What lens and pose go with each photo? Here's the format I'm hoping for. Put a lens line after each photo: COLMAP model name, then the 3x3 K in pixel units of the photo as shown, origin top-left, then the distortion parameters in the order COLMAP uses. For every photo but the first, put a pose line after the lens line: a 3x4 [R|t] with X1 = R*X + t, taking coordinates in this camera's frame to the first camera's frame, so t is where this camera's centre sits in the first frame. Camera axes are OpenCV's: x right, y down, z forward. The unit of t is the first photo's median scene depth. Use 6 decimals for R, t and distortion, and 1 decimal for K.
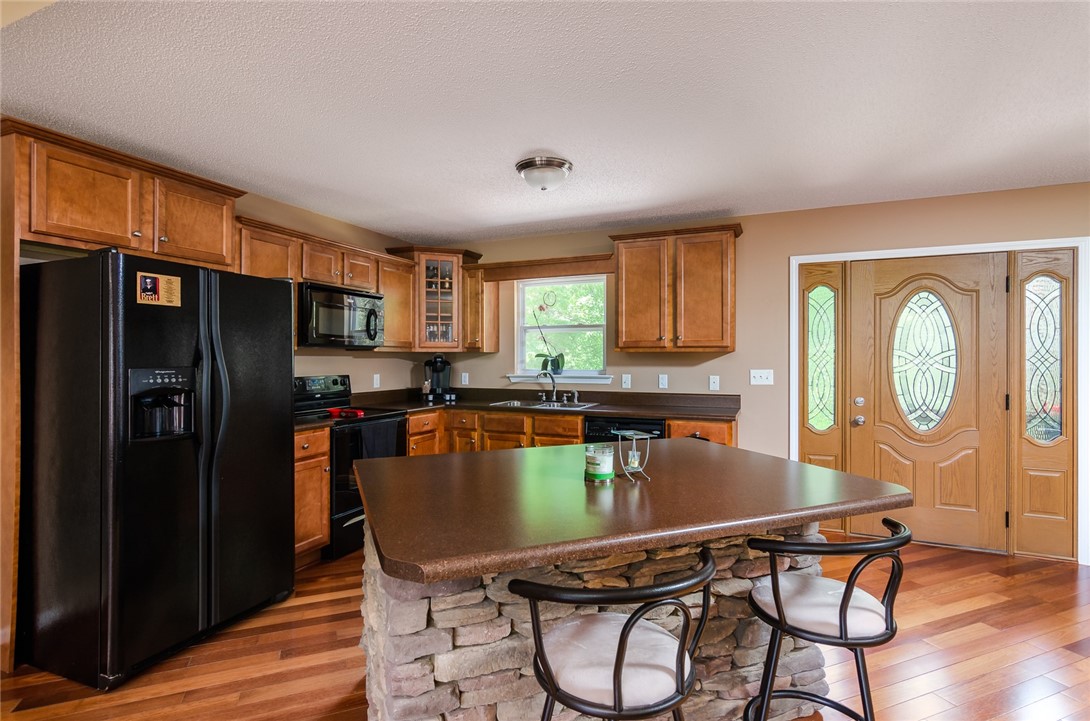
lens RADIAL K [[531.4, 0, 537.2], [0, 531.4, 357.0], [0, 0, 1]] dist [0.010599, 0.000533]
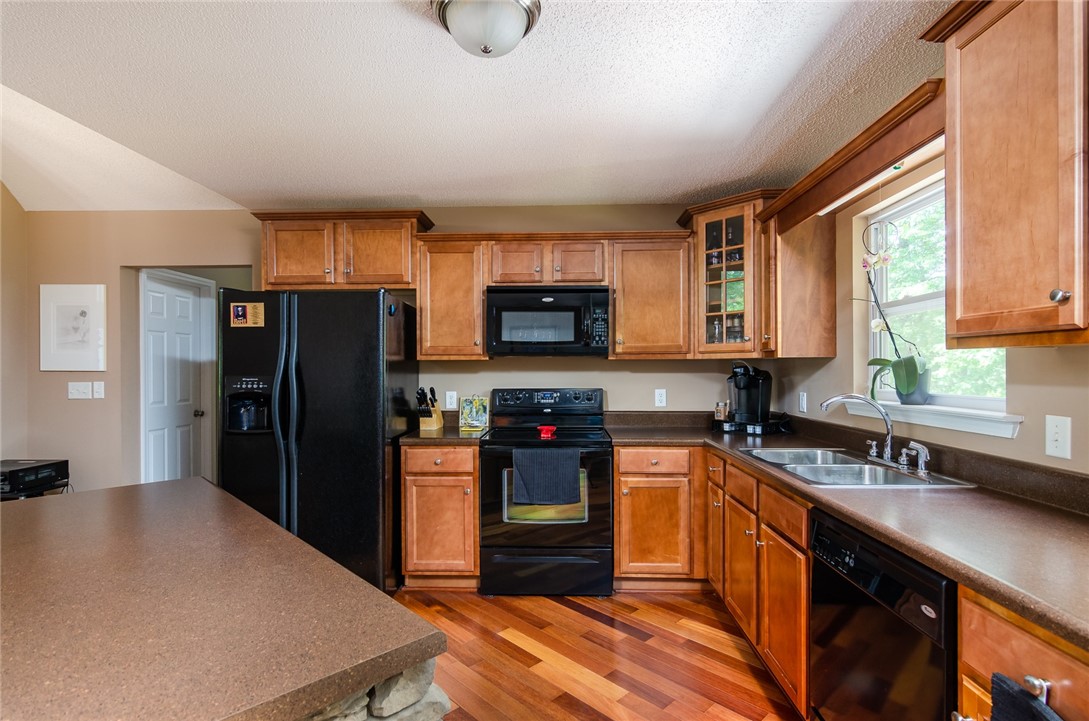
lens RADIAL K [[530.9, 0, 541.0], [0, 530.9, 374.9], [0, 0, 1]] dist [0.010599, 0.000533]
pose [[0.374142, 0.010733, -0.927309, 0.378261], [0.002704, 0.999916, 0.012664, 0.001658], [0.927367, -0.007246, 0.374082, 0.605526]]
